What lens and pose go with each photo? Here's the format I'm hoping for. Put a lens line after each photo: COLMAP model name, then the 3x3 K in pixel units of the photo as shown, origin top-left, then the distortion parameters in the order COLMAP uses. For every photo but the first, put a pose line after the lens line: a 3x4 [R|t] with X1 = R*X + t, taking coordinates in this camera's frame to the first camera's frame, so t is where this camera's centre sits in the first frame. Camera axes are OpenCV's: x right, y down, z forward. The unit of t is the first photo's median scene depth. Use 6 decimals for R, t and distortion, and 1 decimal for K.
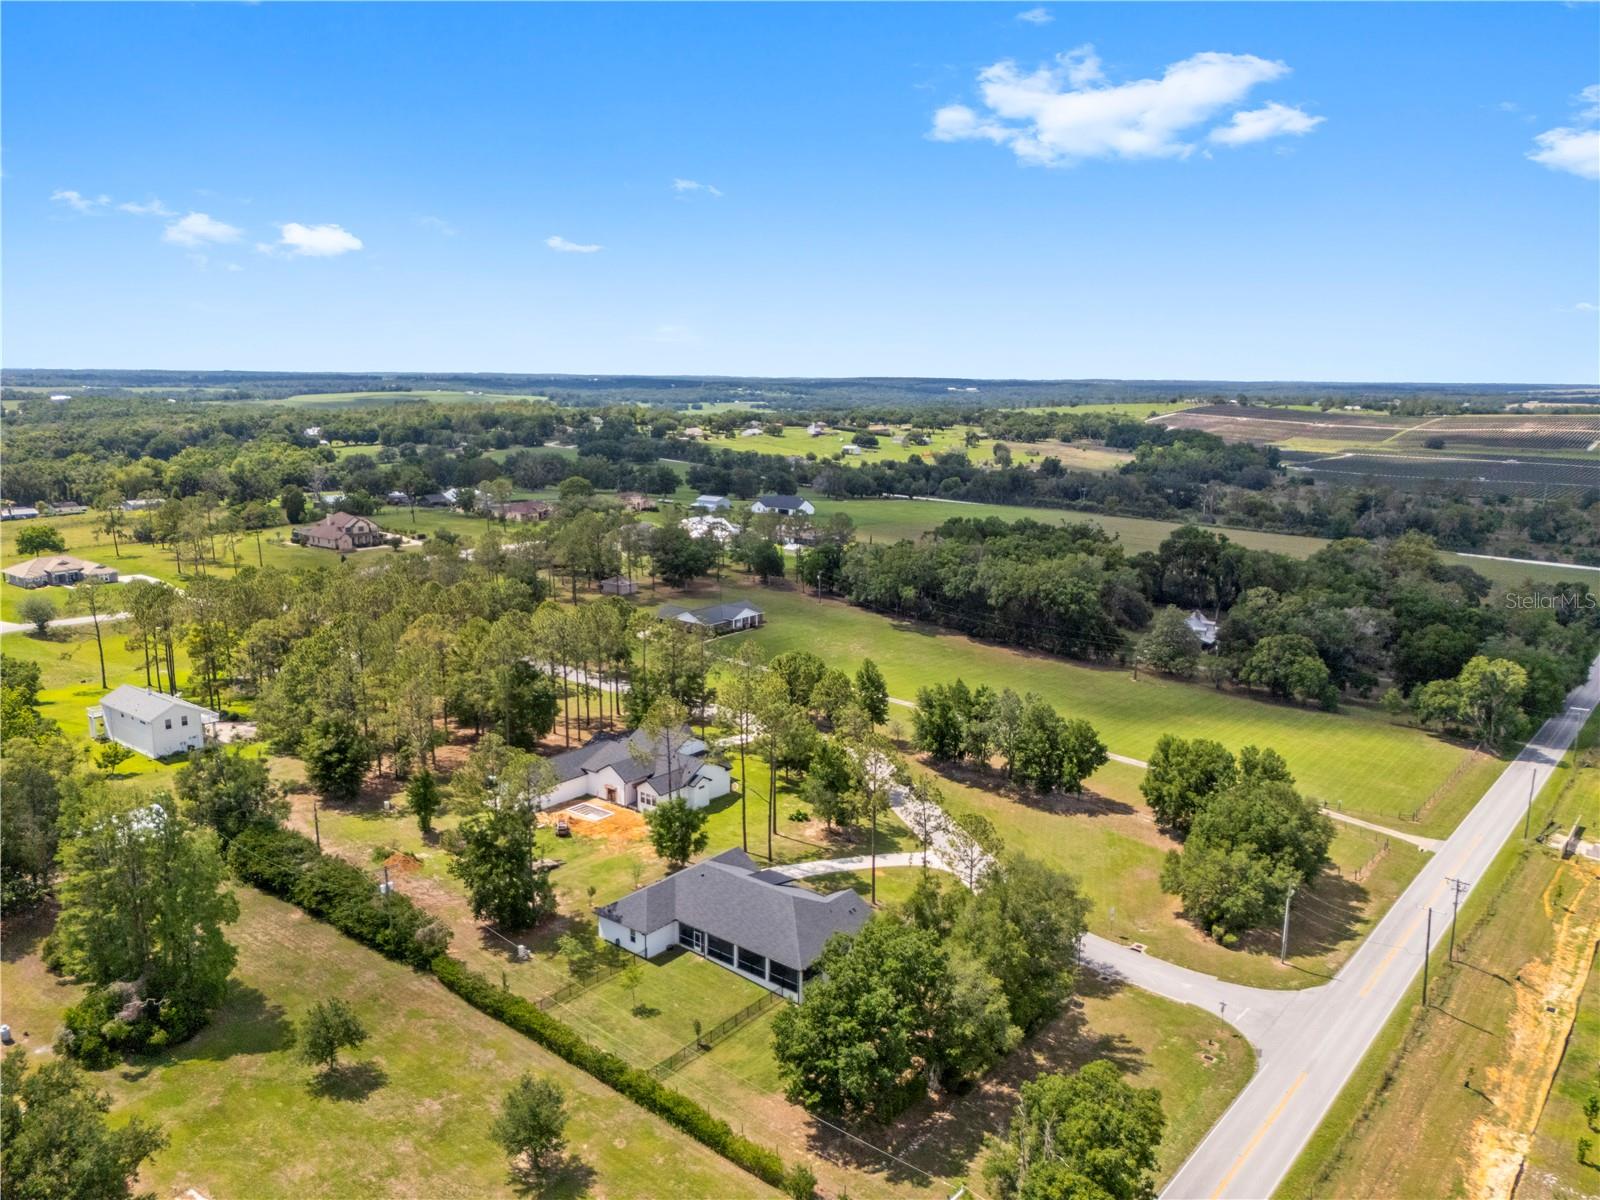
lens RADIAL K [[1156.8, 0, 800.0], [0, 1156.8, 600.0], [0, 0, 1]] dist [0.097135, -0.128858]
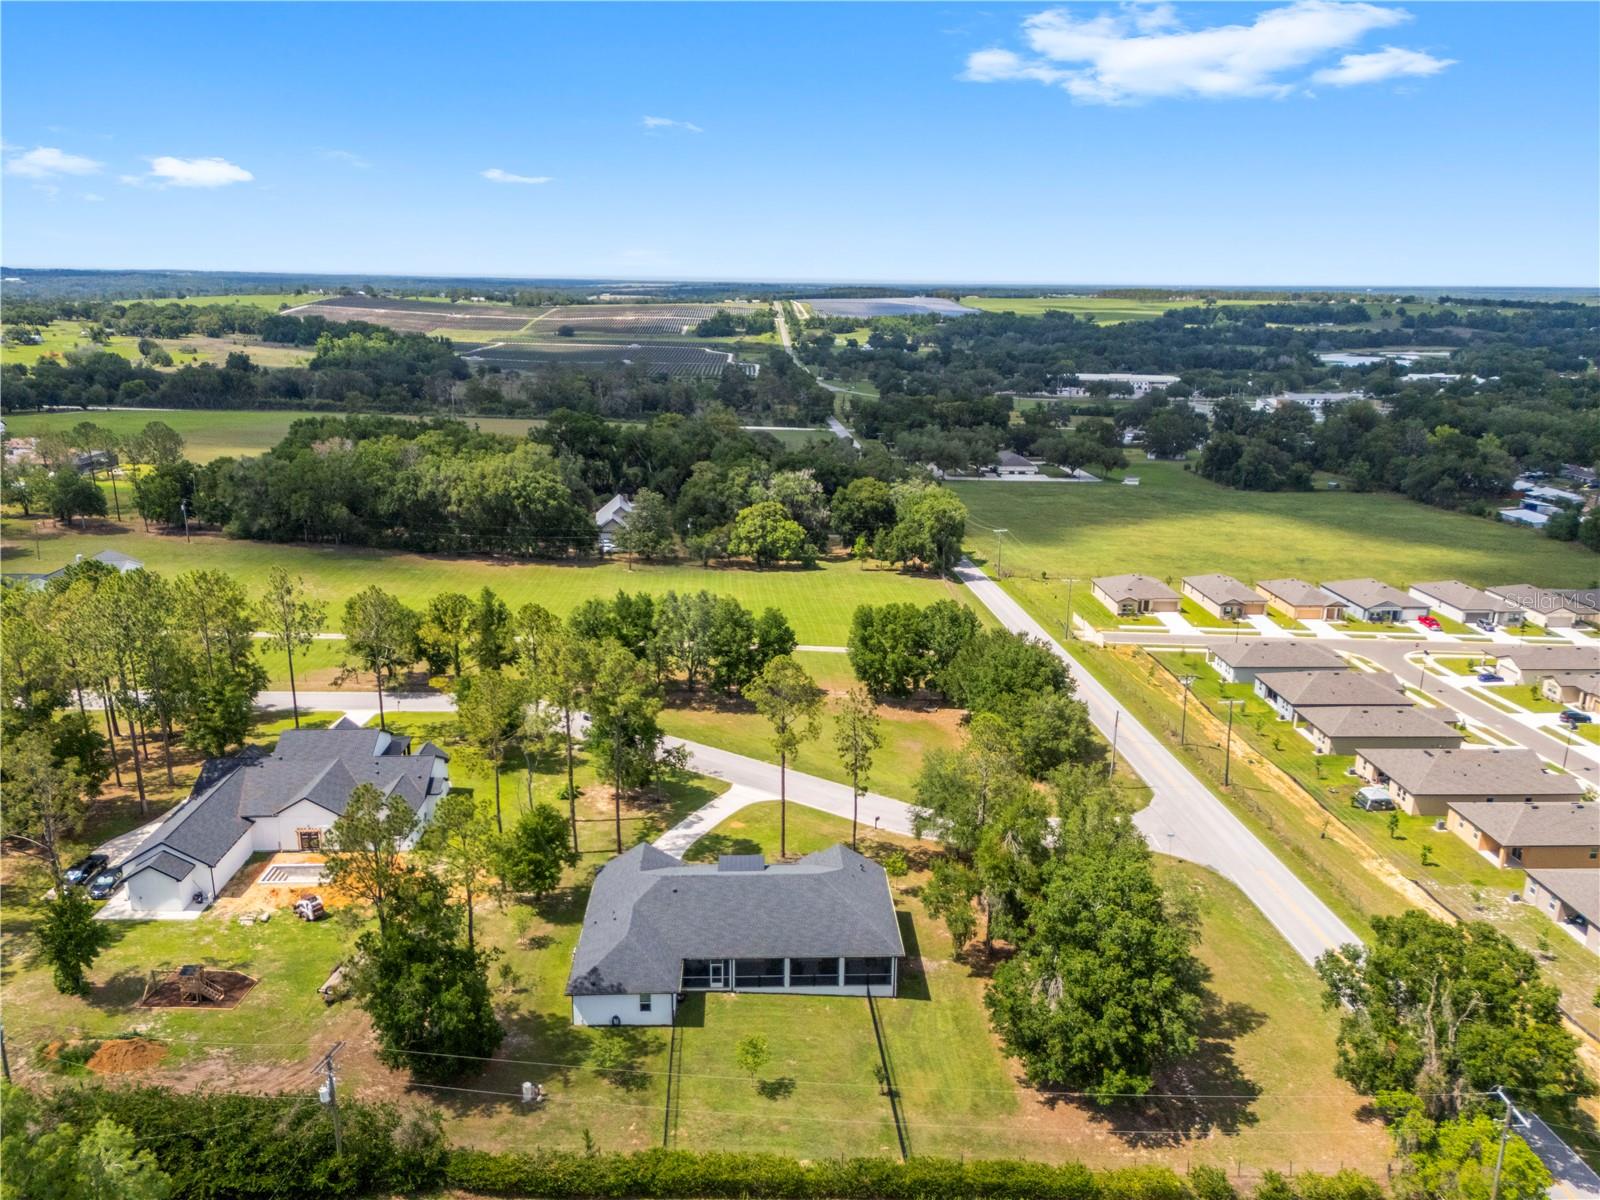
lens RADIAL K [[1156.8, 0, 800.0], [0, 1156.8, 600.0], [0, 0, 1]] dist [0.097135, -0.128858]
pose [[0.757238, -0.175005, 0.629256, -0.226723], [0.119583, 0.984297, 0.129842, -0.015626], [-0.642098, -0.023073, 0.766275, 0.192567]]
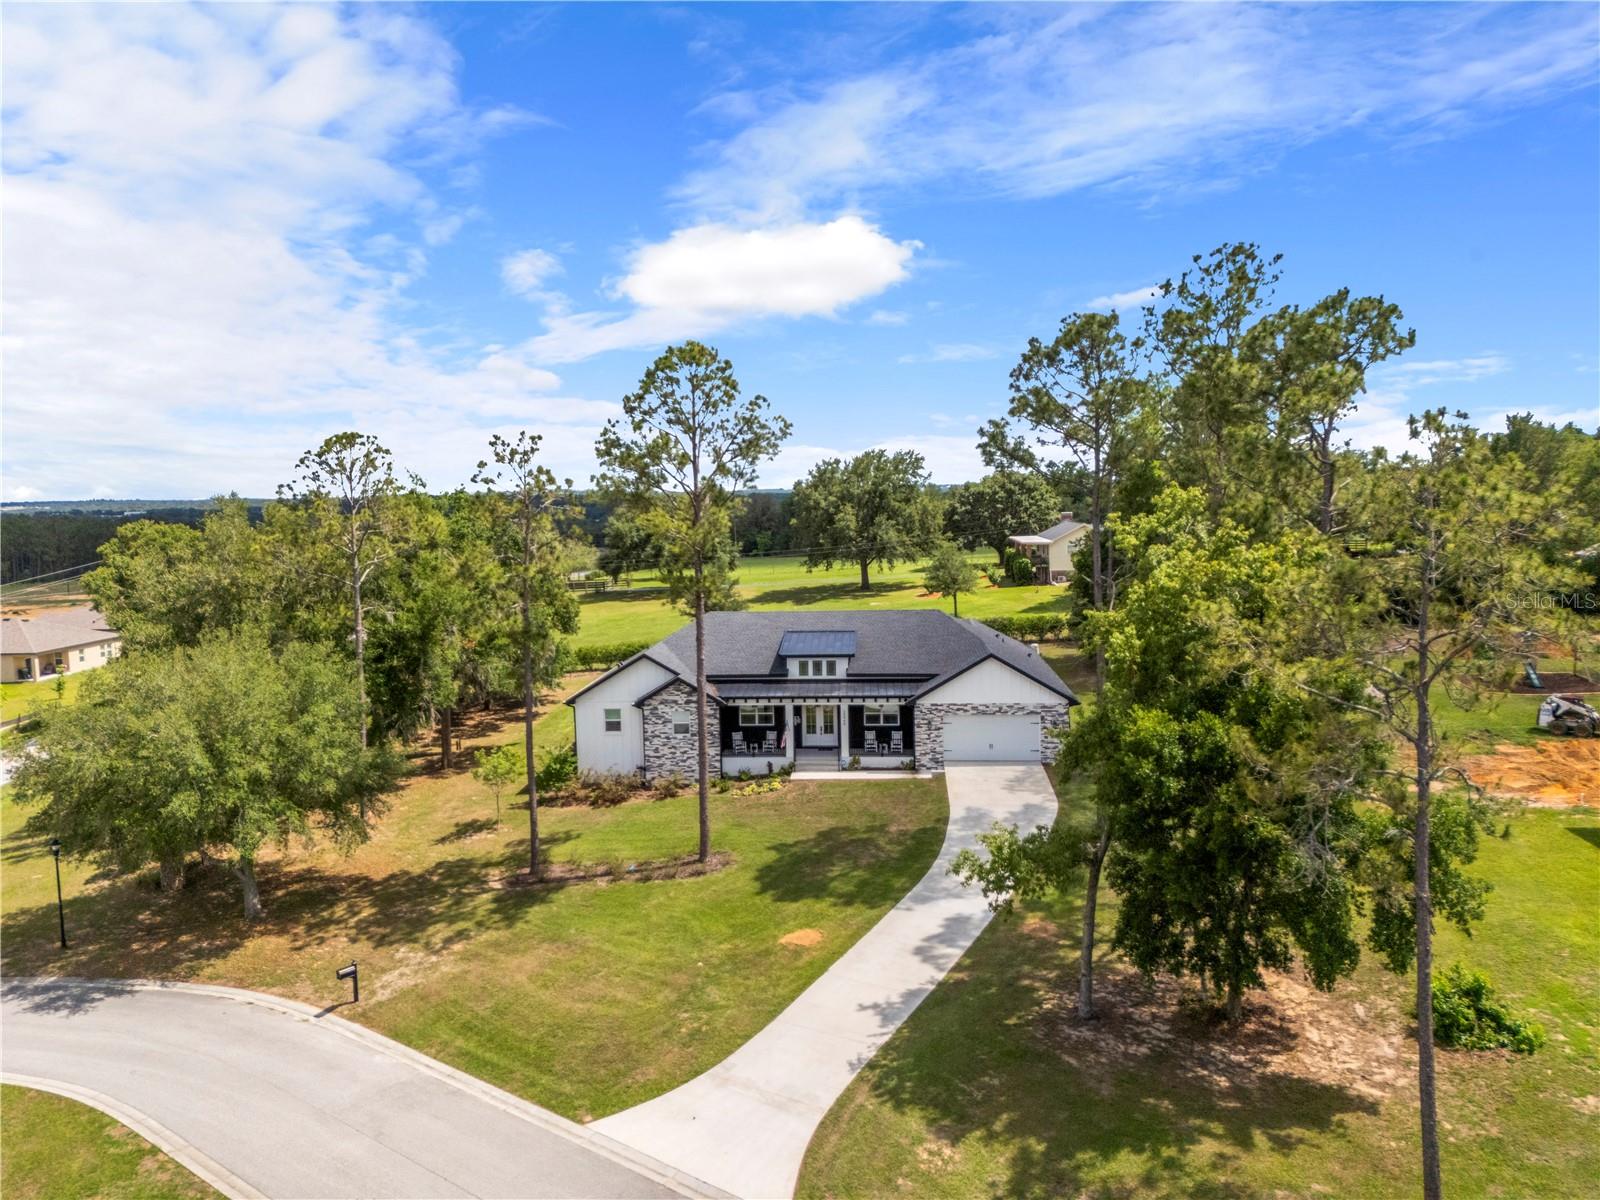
lens RADIAL K [[1156.8, 0, 800.0], [0, 1156.8, 600.0], [0, 0, 1]] dist [0.097135, -0.128858]
pose [[-0.829442, 0.058433, -0.555529, 0.123748], [-0.095755, 0.964919, 0.244463, 0.053476], [0.550325, 0.255963, -0.794749, 0.686565]]
